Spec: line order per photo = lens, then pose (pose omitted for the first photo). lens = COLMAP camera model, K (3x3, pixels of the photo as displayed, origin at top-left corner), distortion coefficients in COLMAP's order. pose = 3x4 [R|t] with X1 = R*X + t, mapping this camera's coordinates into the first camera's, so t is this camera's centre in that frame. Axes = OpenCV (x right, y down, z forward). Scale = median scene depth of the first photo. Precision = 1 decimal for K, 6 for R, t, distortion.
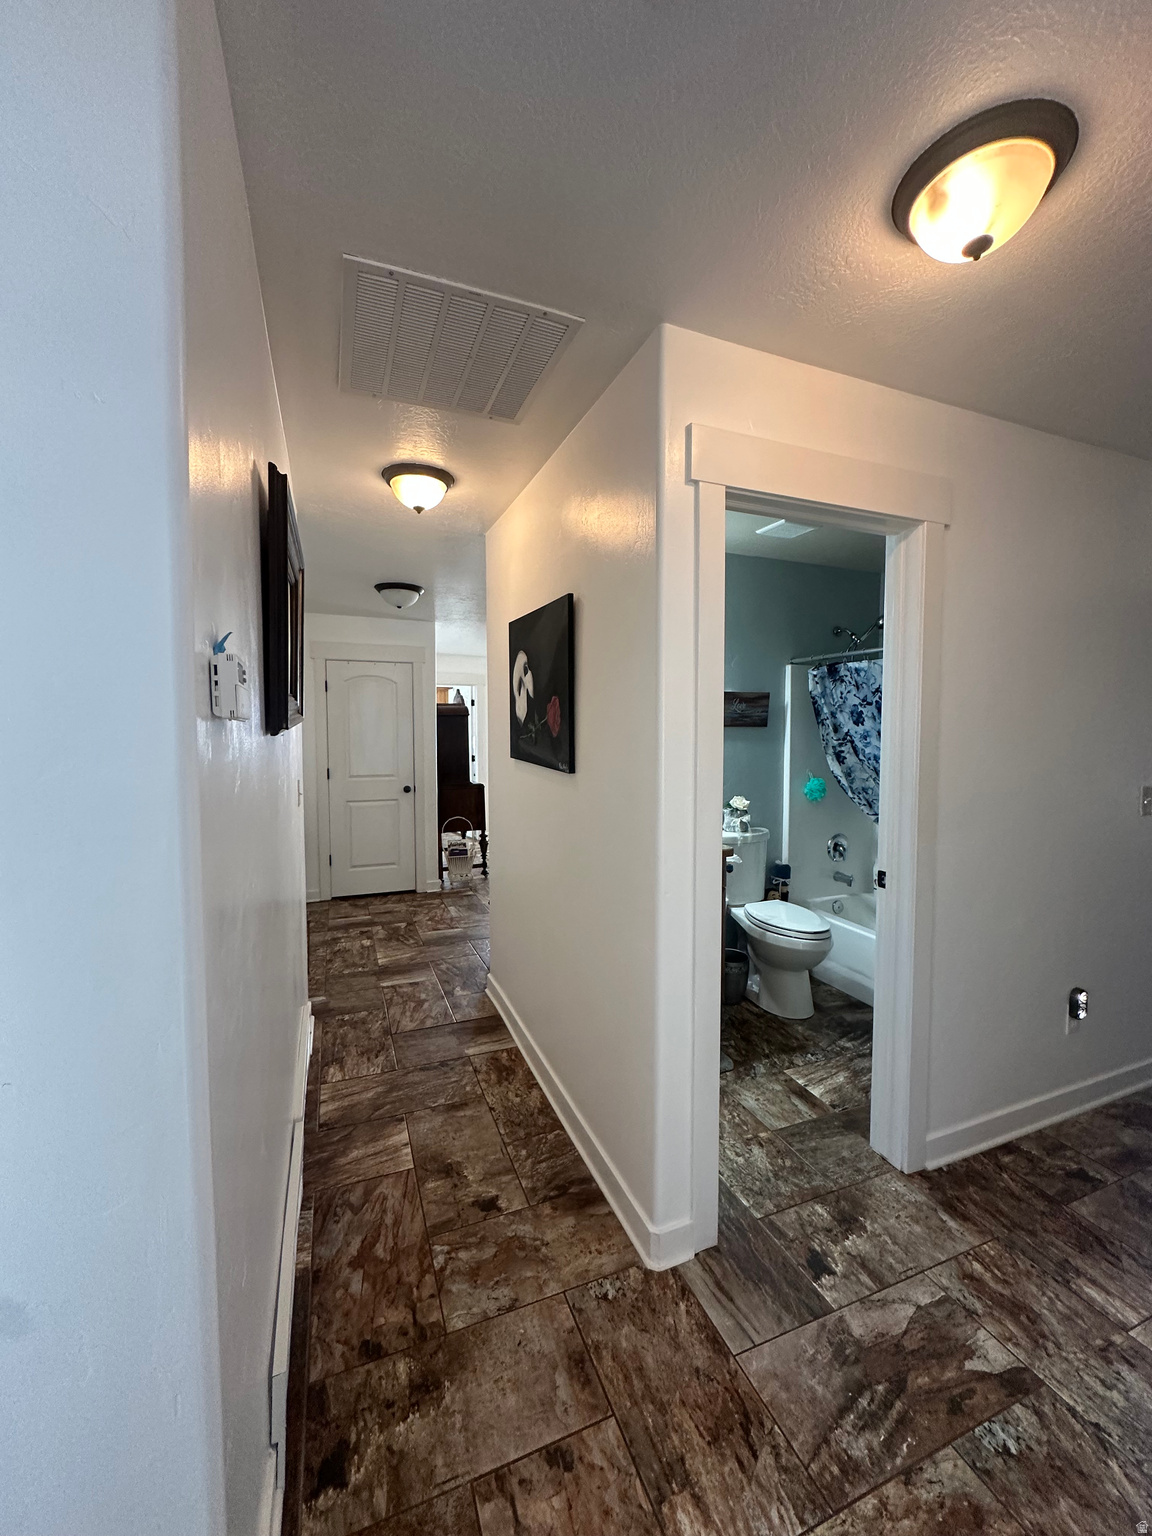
lens RADIAL K [[615.4, 0, 578.1], [0, 615.4, 763.1], [0, 0, 1]] dist [-0.003209, 0.000191]
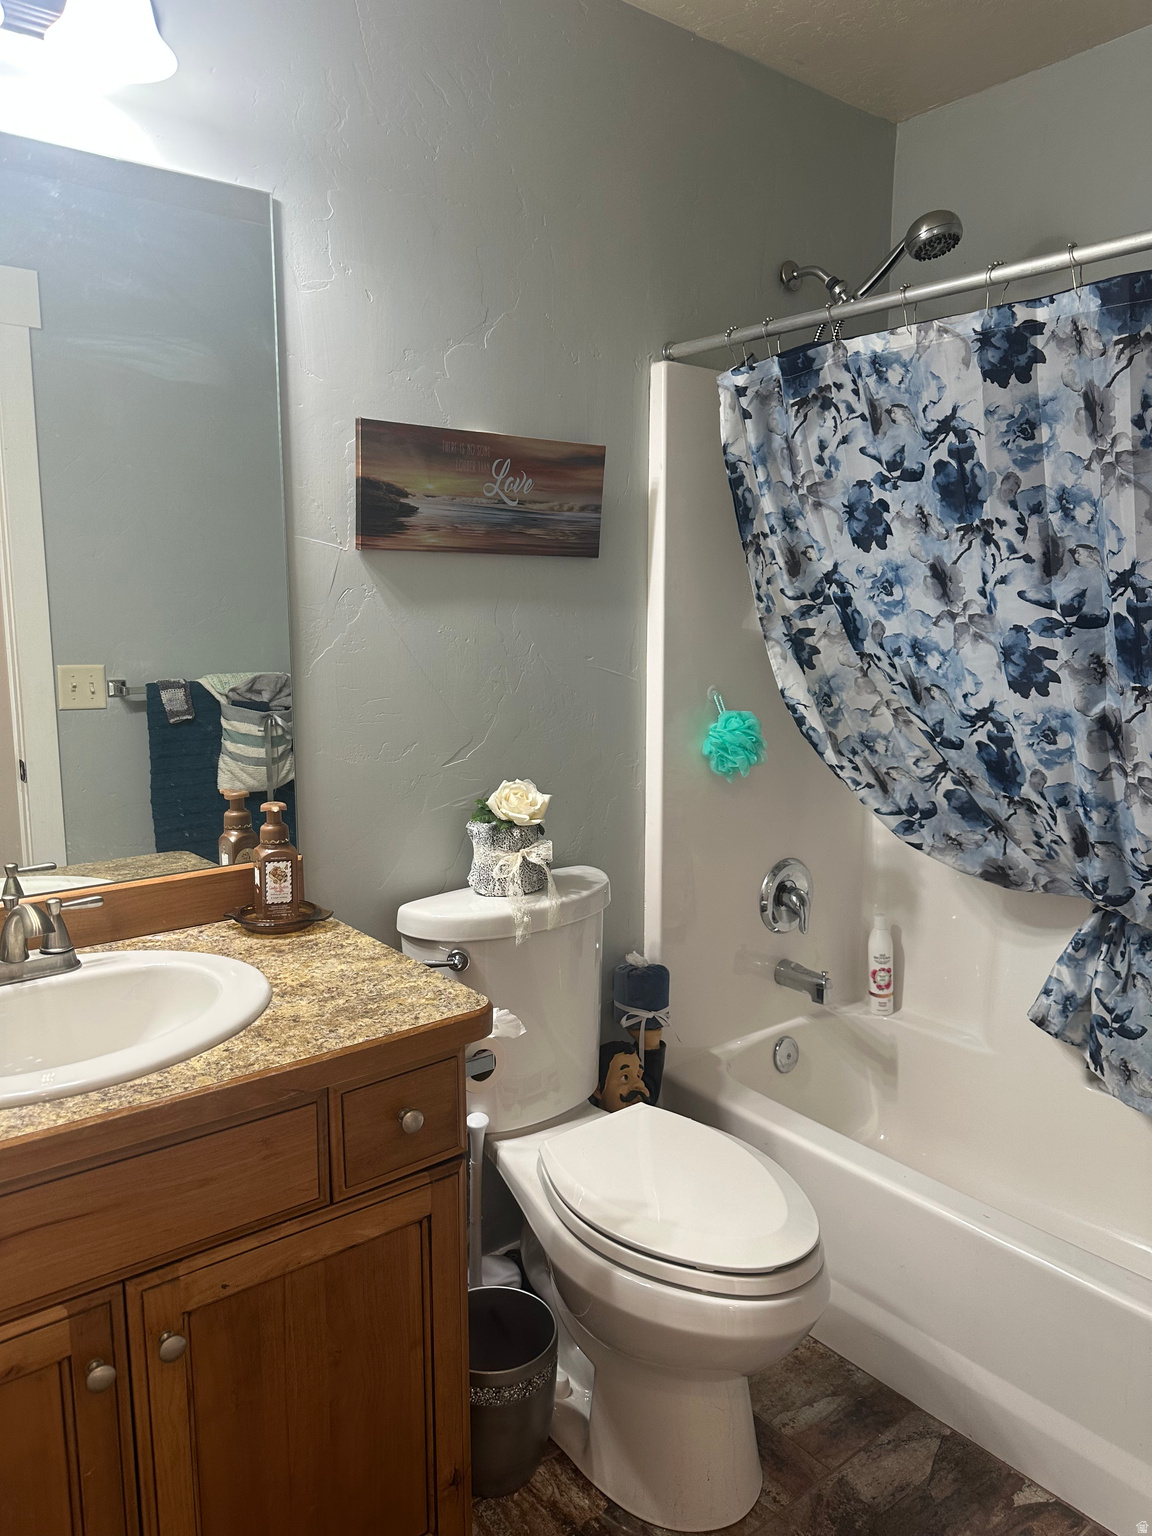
lens RADIAL K [[1080.7, 0, 574.9], [0, 1080.7, 772.5], [0, 0, 1]] dist [0.076093, -0.087072]
pose [[0.958043, -0.046694, 0.282797, 0.133767], [0.017064, 0.994183, 0.106347, -0.007510], [-0.286118, -0.097059, 0.953266, 0.465159]]
